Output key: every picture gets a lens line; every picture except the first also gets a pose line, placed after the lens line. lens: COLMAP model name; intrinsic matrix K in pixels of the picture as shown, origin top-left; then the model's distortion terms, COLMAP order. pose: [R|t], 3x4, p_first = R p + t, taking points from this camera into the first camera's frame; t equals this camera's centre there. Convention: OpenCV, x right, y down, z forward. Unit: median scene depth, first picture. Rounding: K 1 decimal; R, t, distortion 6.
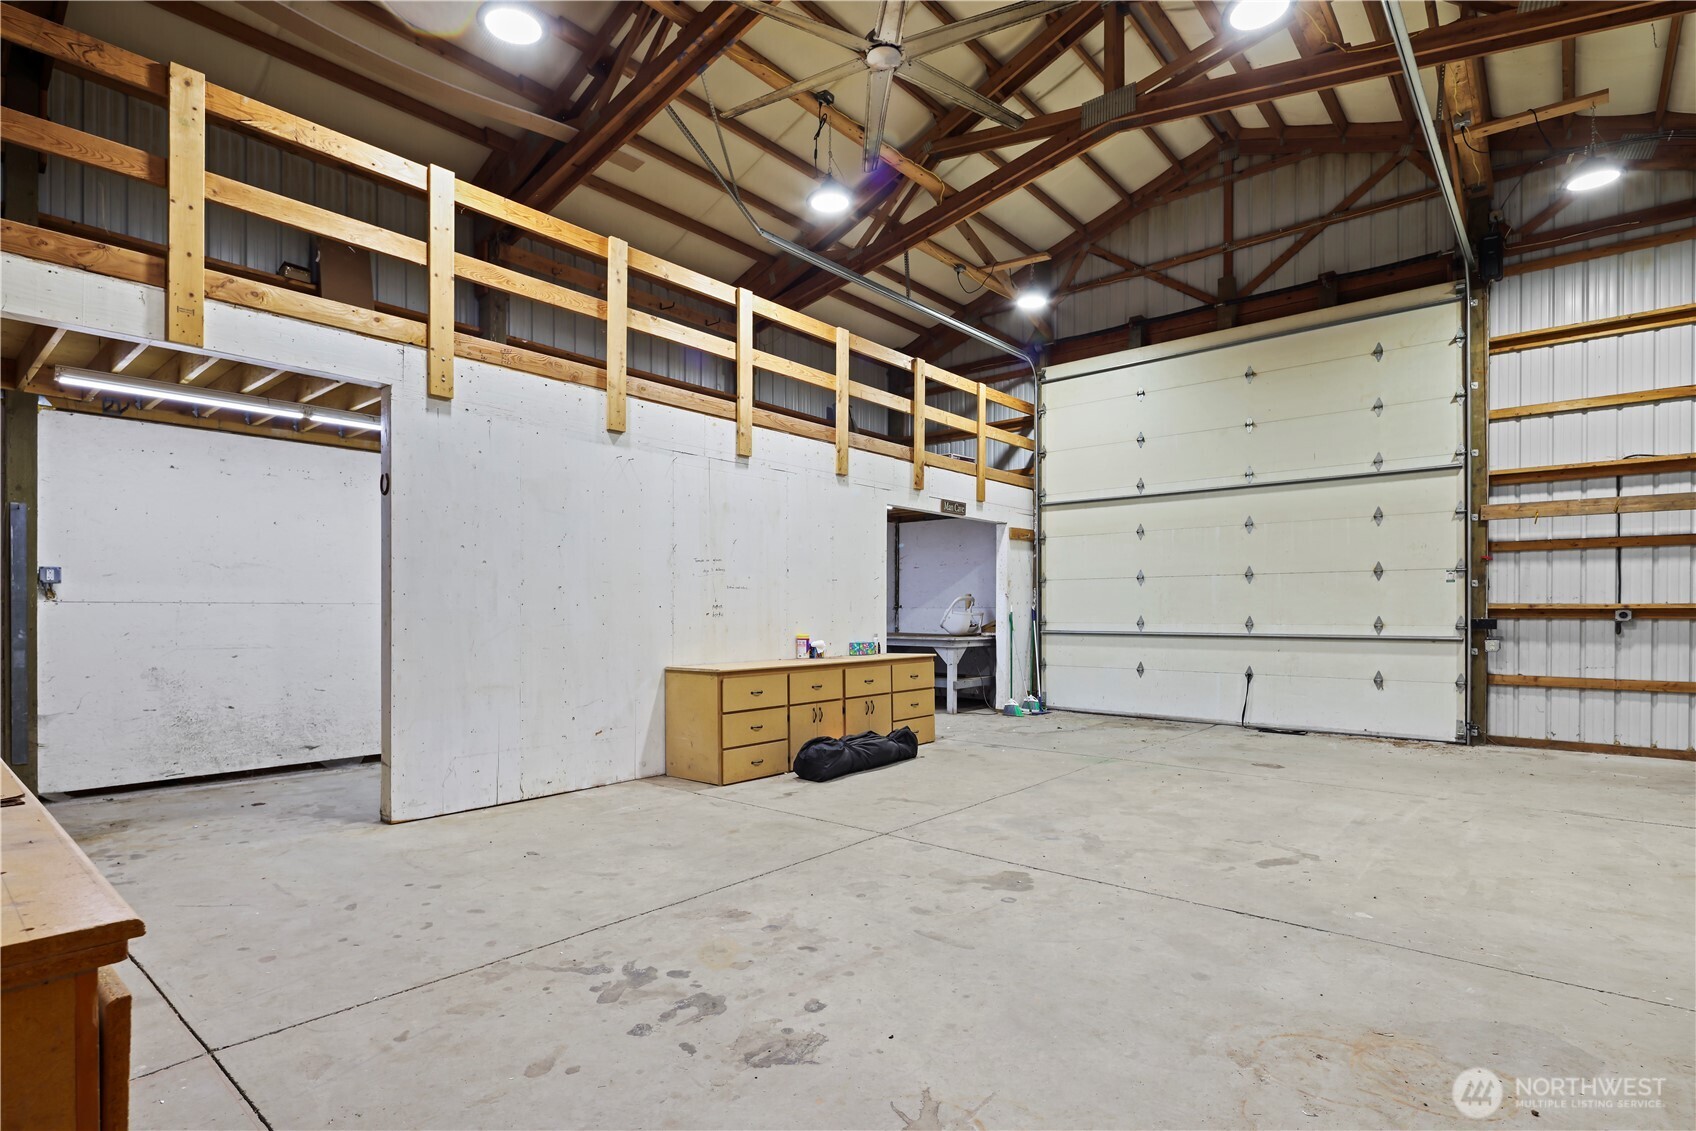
lens RADIAL K [[838.9, 0, 839.7], [0, 838.9, 611.9], [0, 0, 1]] dist [0.000181, -0.000217]
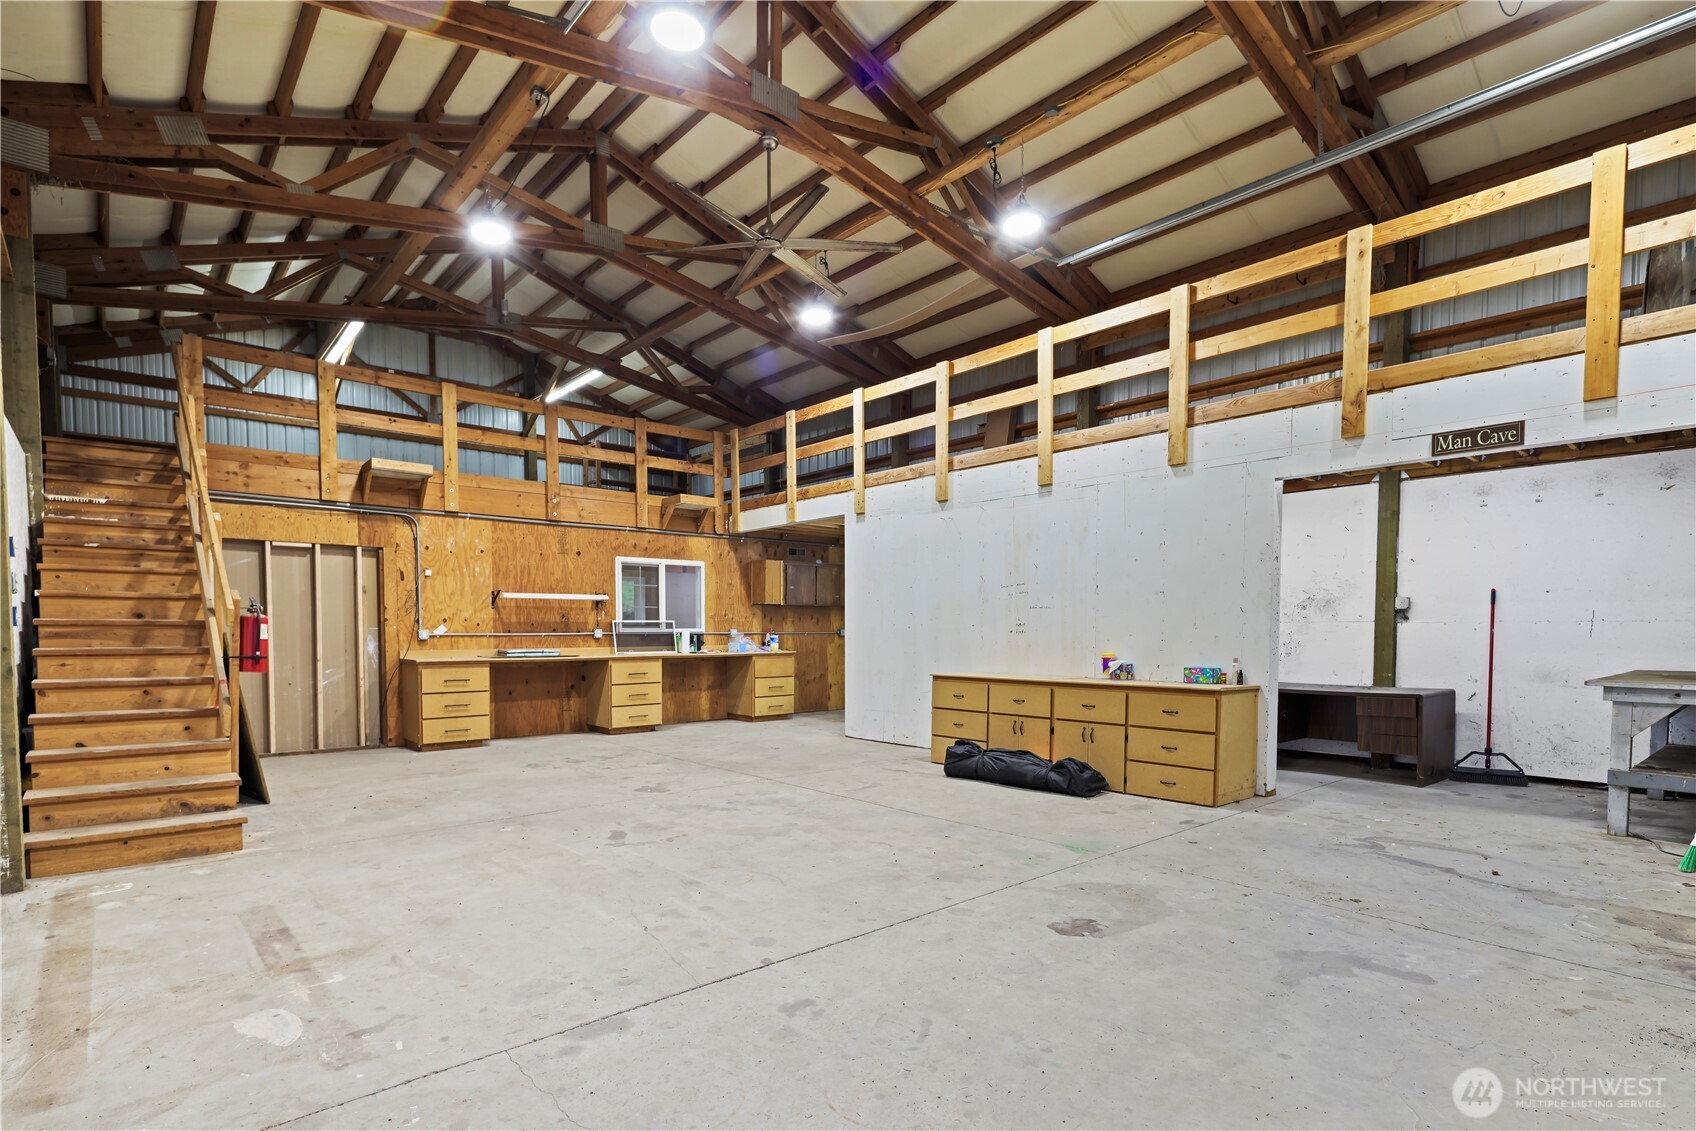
lens RADIAL K [[838.9, 0, 838.1], [0, 838.9, 660.7], [0, 0, 1]] dist [0.000181, -0.000217]
pose [[-0.148257, 0.036953, -0.988258, 1.054574], [-0.000190, 0.999301, 0.037394, -0.000095], [0.988949, 0.005731, -0.148146, 0.945843]]
